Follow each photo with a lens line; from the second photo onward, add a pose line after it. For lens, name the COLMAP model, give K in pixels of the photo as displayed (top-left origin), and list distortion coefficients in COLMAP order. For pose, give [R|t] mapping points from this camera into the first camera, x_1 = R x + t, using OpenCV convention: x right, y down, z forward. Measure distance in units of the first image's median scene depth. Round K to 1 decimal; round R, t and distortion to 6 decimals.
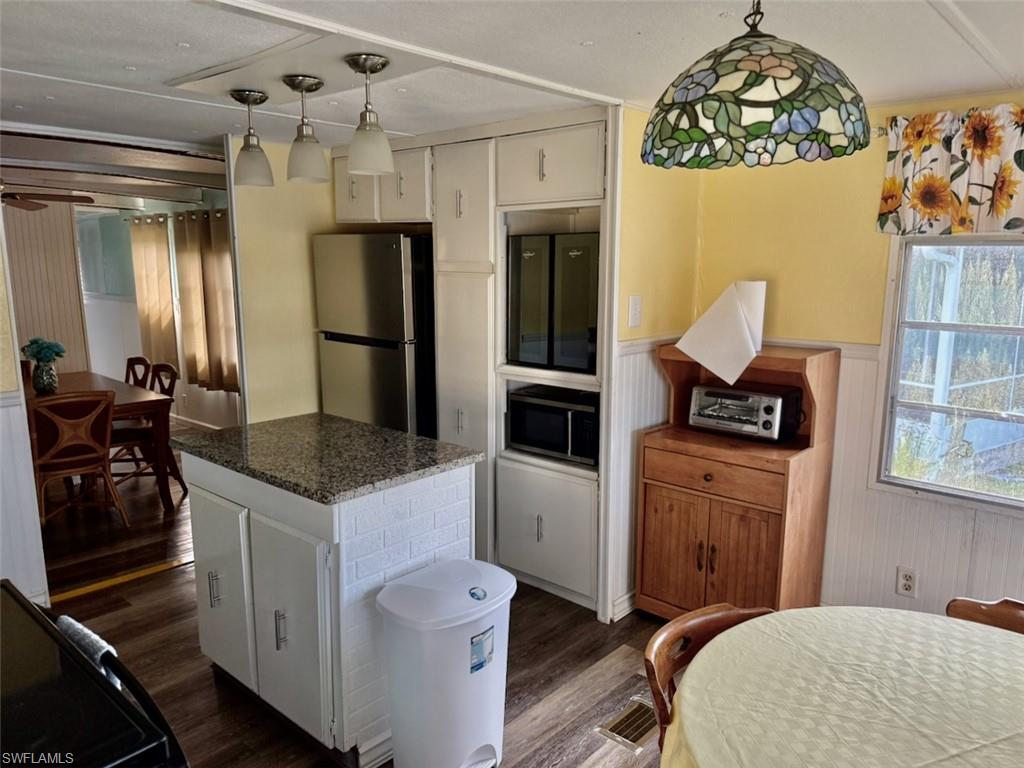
lens RADIAL K [[721.0, 0, 508.9], [0, 721.0, 384.3], [0, 0, 1]] dist [0.086766, -0.136568]
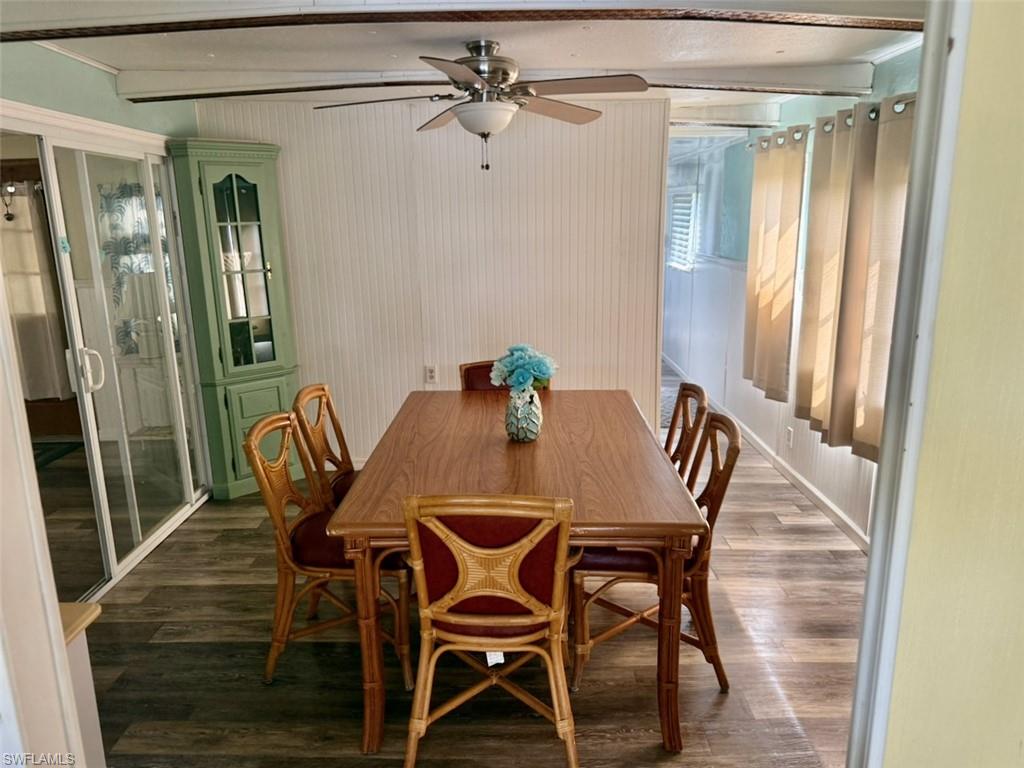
lens RADIAL K [[721.0, 0, 508.9], [0, 721.0, 384.3], [0, 0, 1]] dist [0.086766, -0.136568]
pose [[0.654903, 0.160111, -0.738557, -0.168806], [-0.110879, 0.987080, 0.115667, -0.073364], [0.747534, 0.006140, 0.664195, 0.457593]]
